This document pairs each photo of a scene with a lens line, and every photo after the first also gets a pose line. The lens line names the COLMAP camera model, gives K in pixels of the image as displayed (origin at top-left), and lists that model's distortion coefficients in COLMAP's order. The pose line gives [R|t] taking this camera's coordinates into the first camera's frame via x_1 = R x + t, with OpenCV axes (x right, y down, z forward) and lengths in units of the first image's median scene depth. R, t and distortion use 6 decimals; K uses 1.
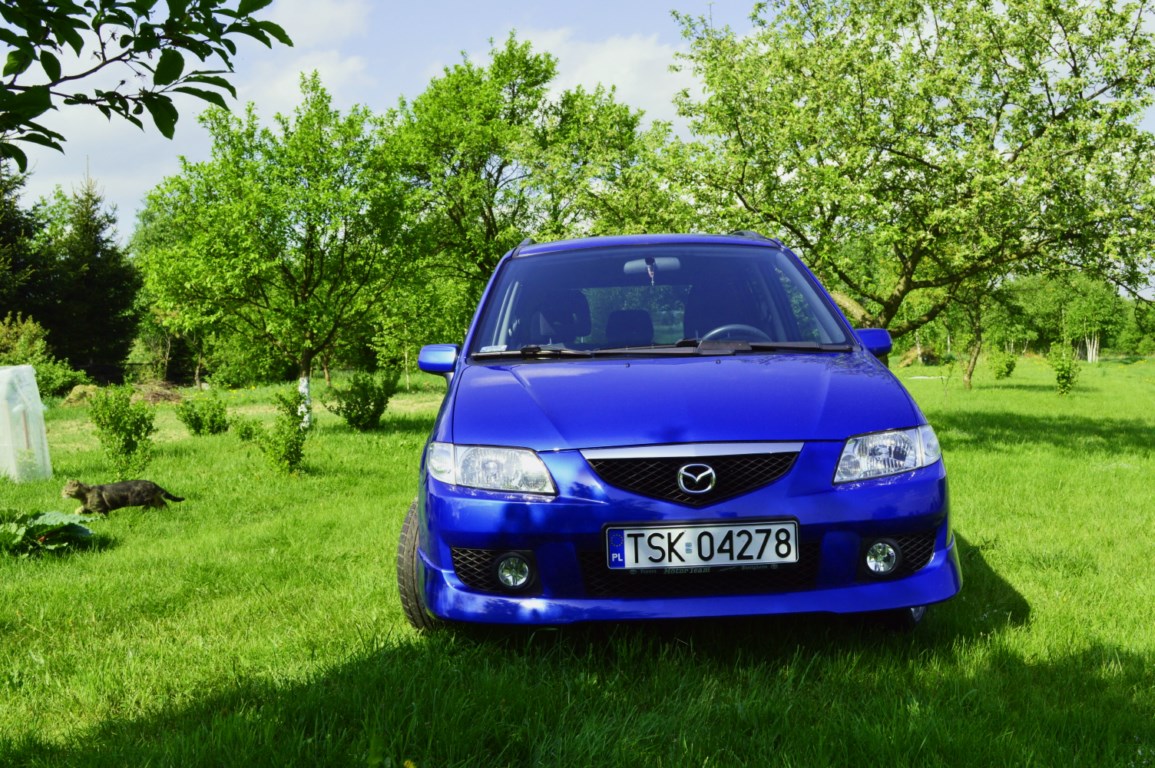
lens RADIAL K [[1248.7, 0, 577.5], [0, 1248.7, 384.0], [0, 0, 1]] dist [-0.024765, -0.019324]
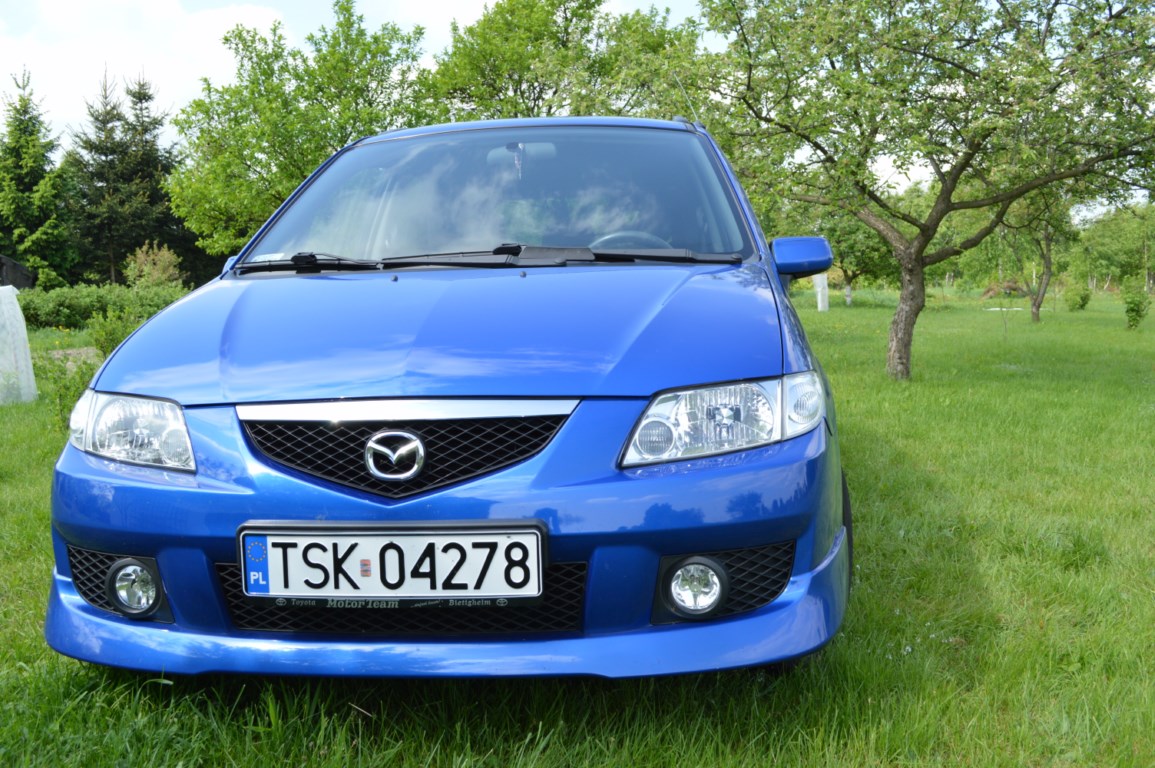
lens RADIAL K [[1135.2, 0, 577.5], [0, 1135.2, 384.0], [0, 0, 1]] dist [-0.066474, -0.001159]
pose [[0.995085, 0.016609, -0.097623, 0.232661], [-0.010309, 0.997852, 0.064694, 0.001853], [0.098487, -0.063370, 0.993119, 0.426977]]
